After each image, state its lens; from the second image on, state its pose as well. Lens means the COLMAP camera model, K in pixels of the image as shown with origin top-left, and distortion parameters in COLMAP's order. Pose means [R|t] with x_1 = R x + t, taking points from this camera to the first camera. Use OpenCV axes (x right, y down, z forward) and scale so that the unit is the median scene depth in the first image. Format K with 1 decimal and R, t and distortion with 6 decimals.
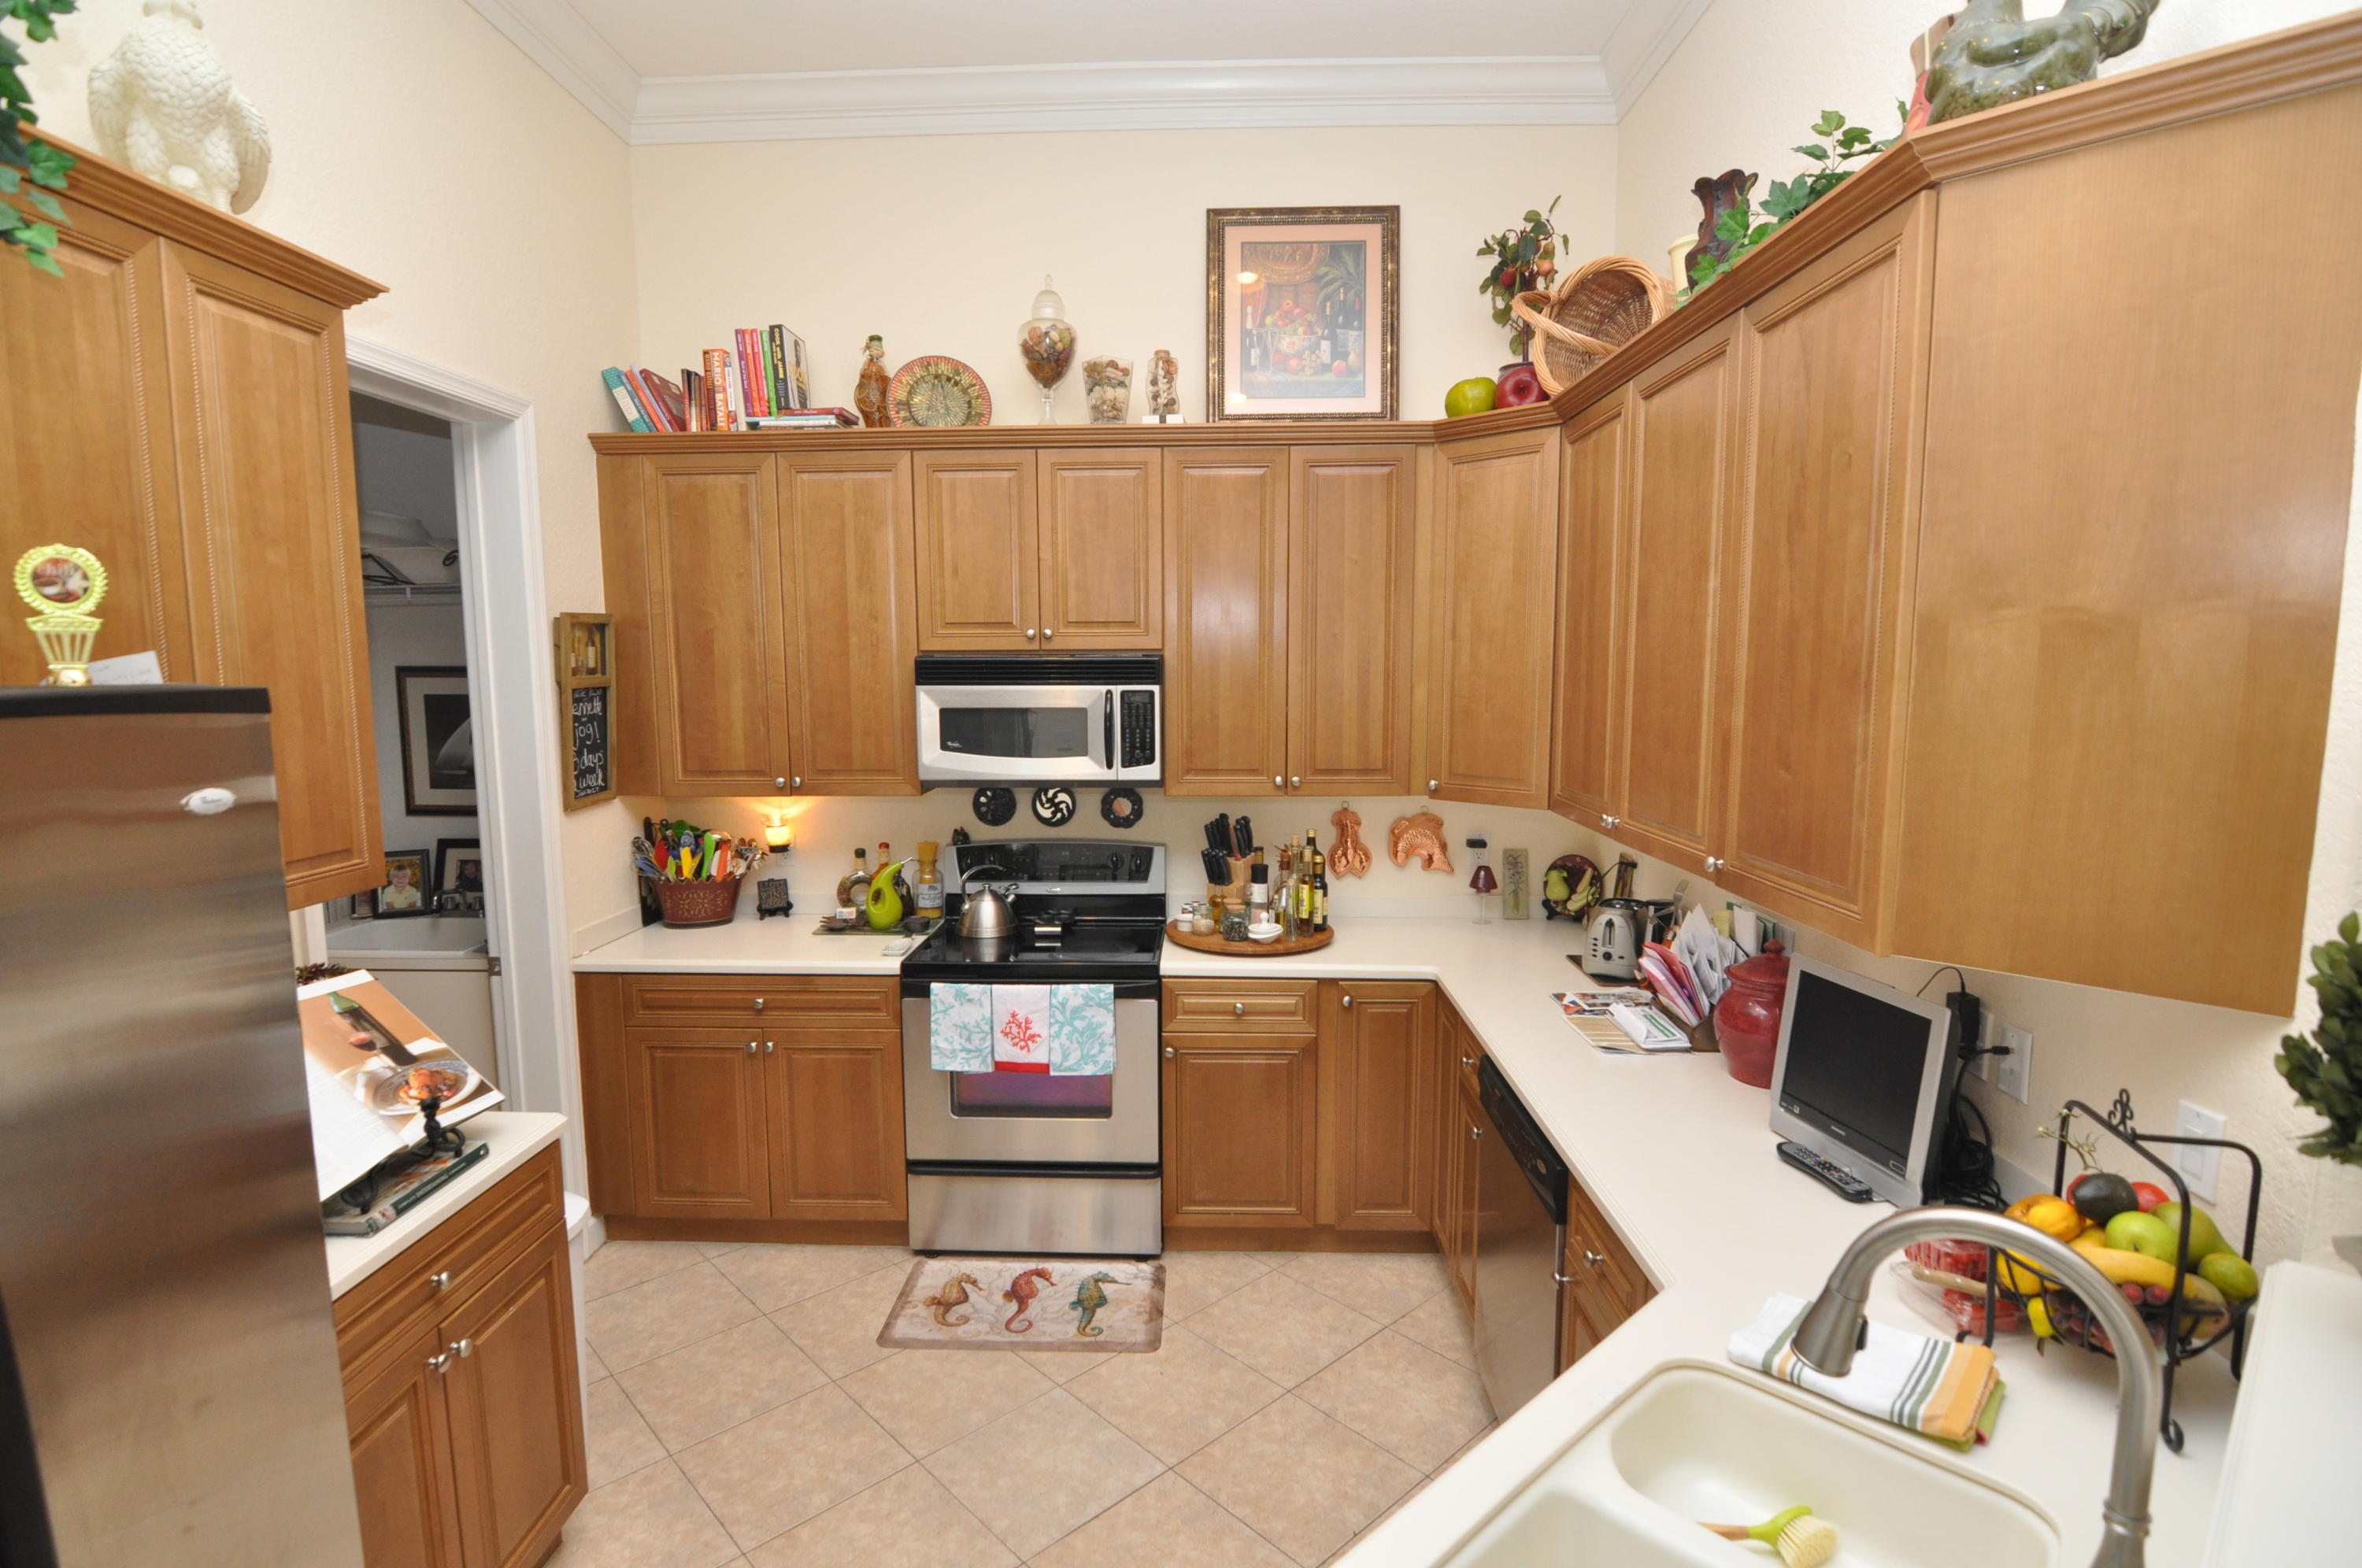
lens RADIAL K [[1153.4, 0, 1165.8], [0, 1153.4, 797.5], [0, 0, 1]] dist [0.000634, -0.011690]
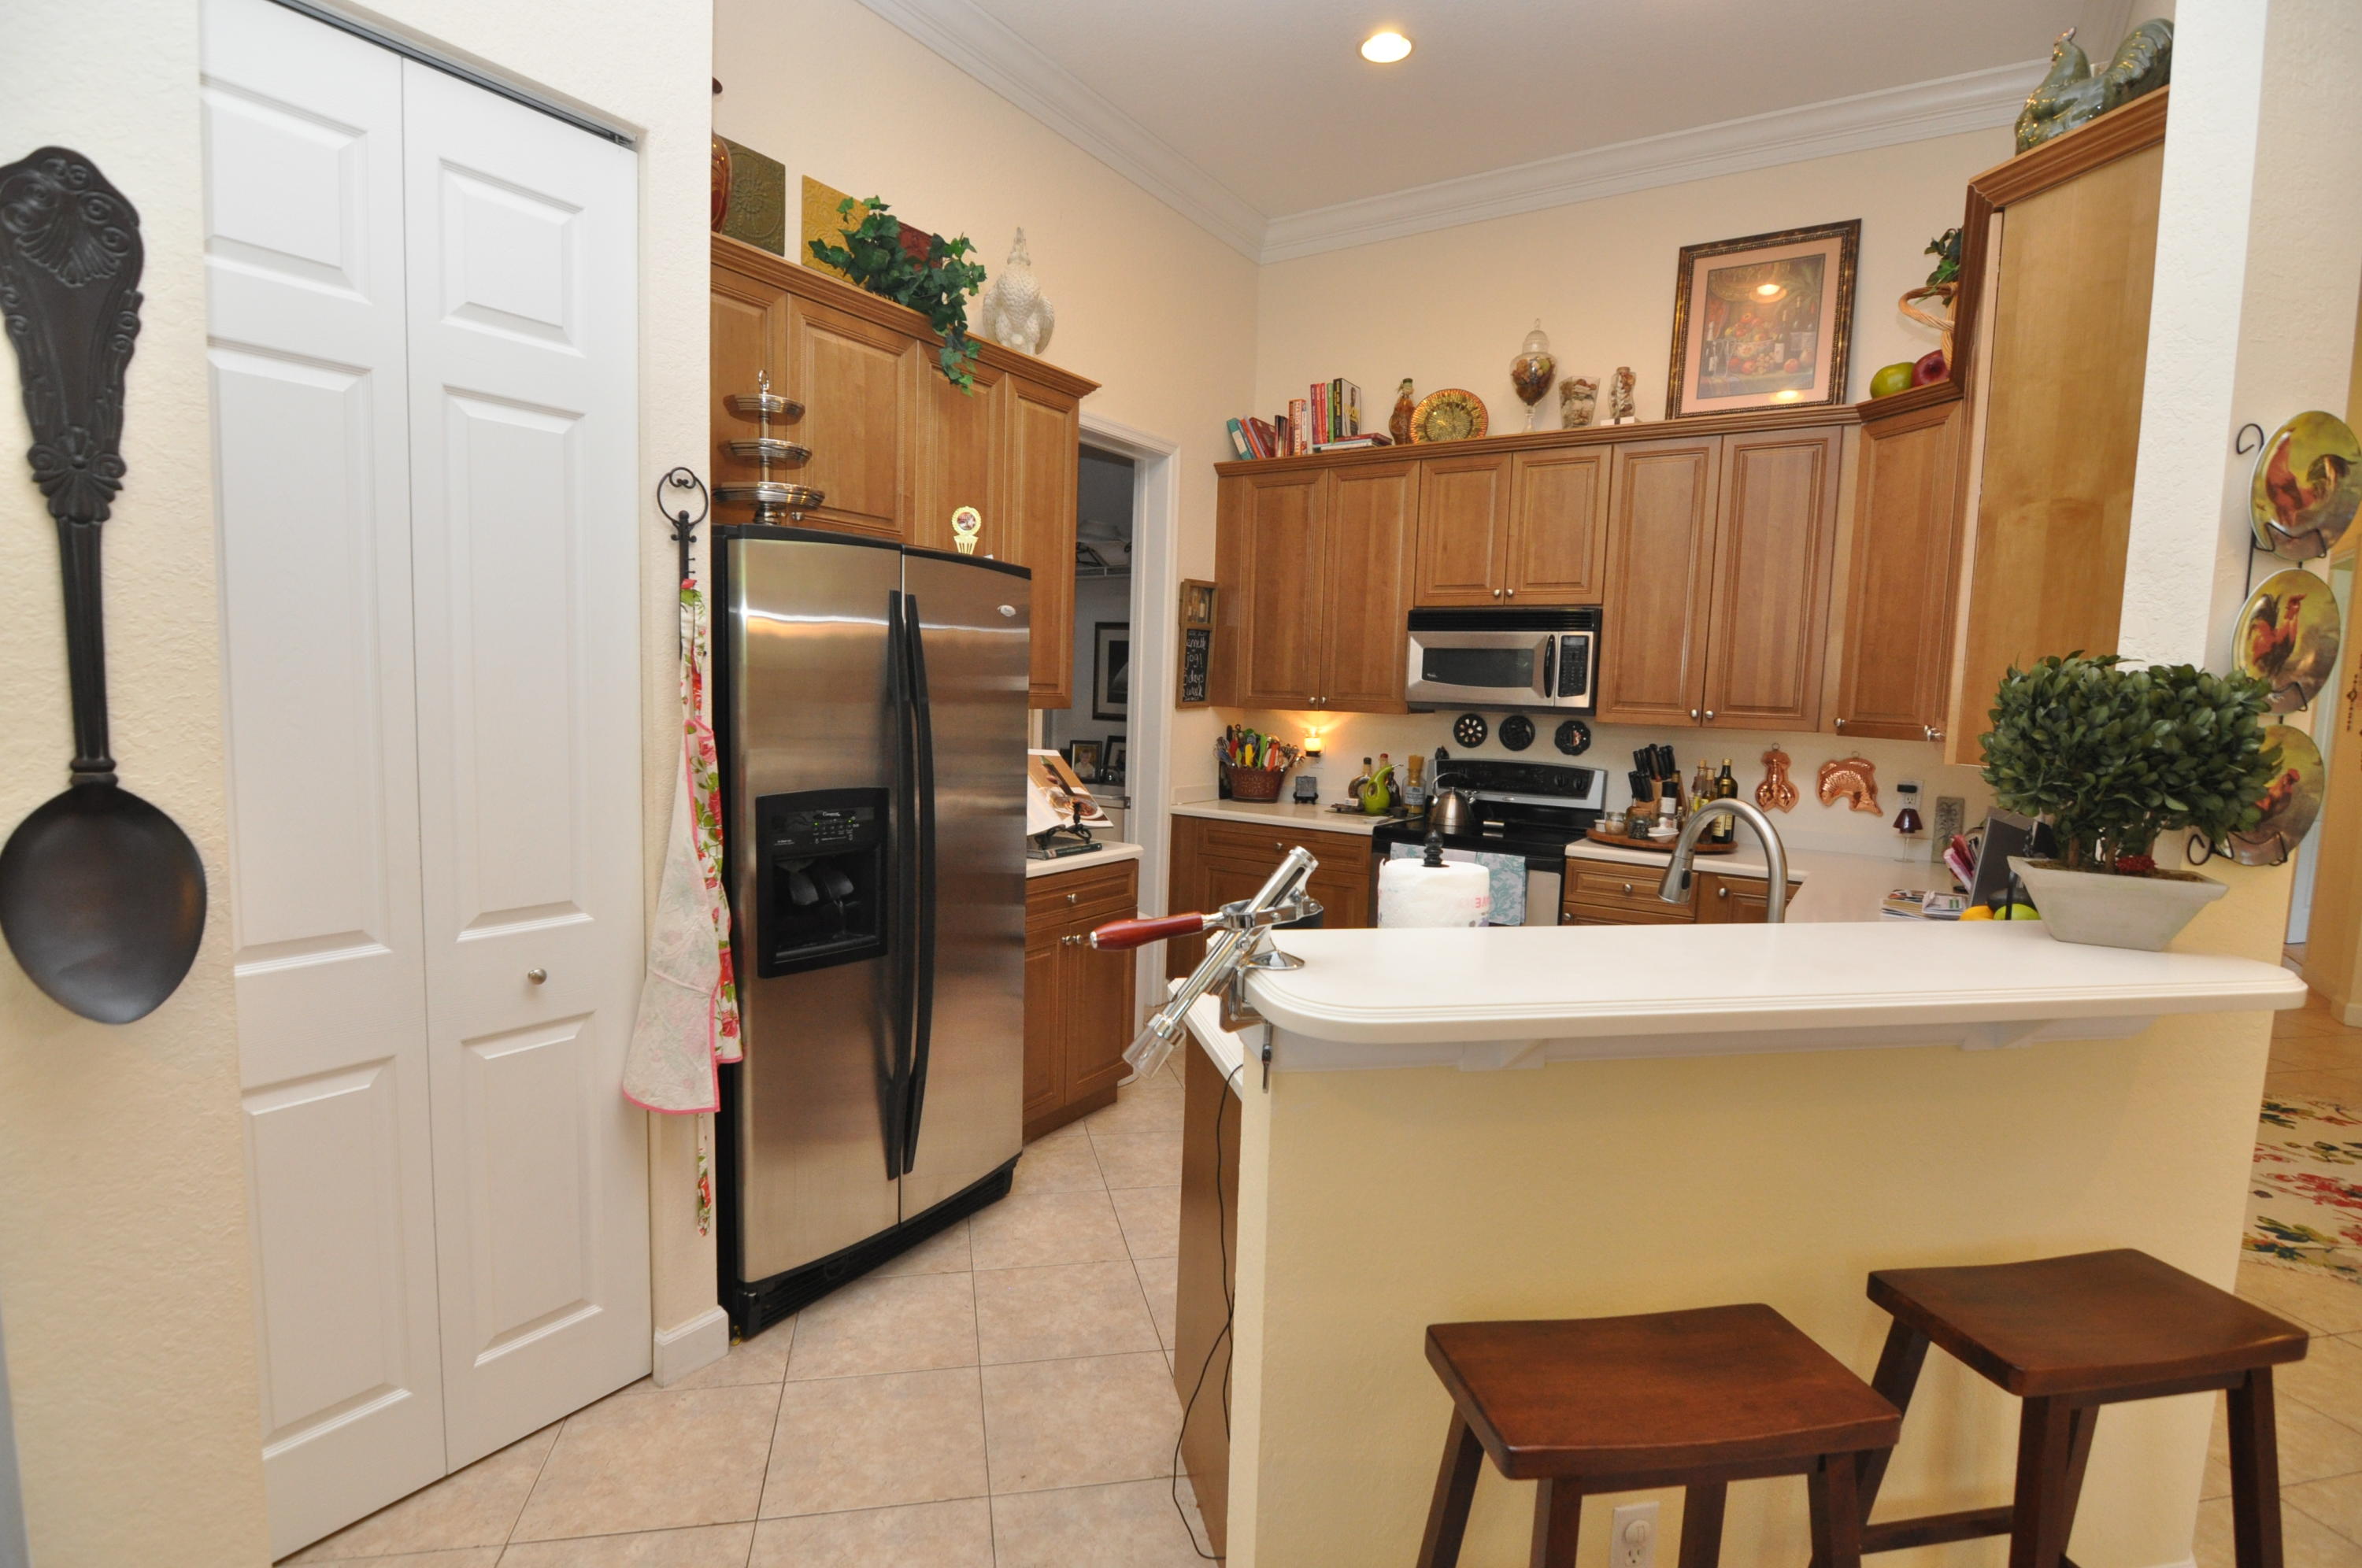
lens RADIAL K [[1153.4, 0, 1165.8], [0, 1153.4, 797.5], [0, 0, 1]] dist [0.000634, -0.011690]
pose [[0.856741, 0.081344, -0.509291, 0.244640], [-0.094235, 0.995550, 0.000484, 0.123177], [0.507064, 0.047578, 0.860594, -0.305351]]
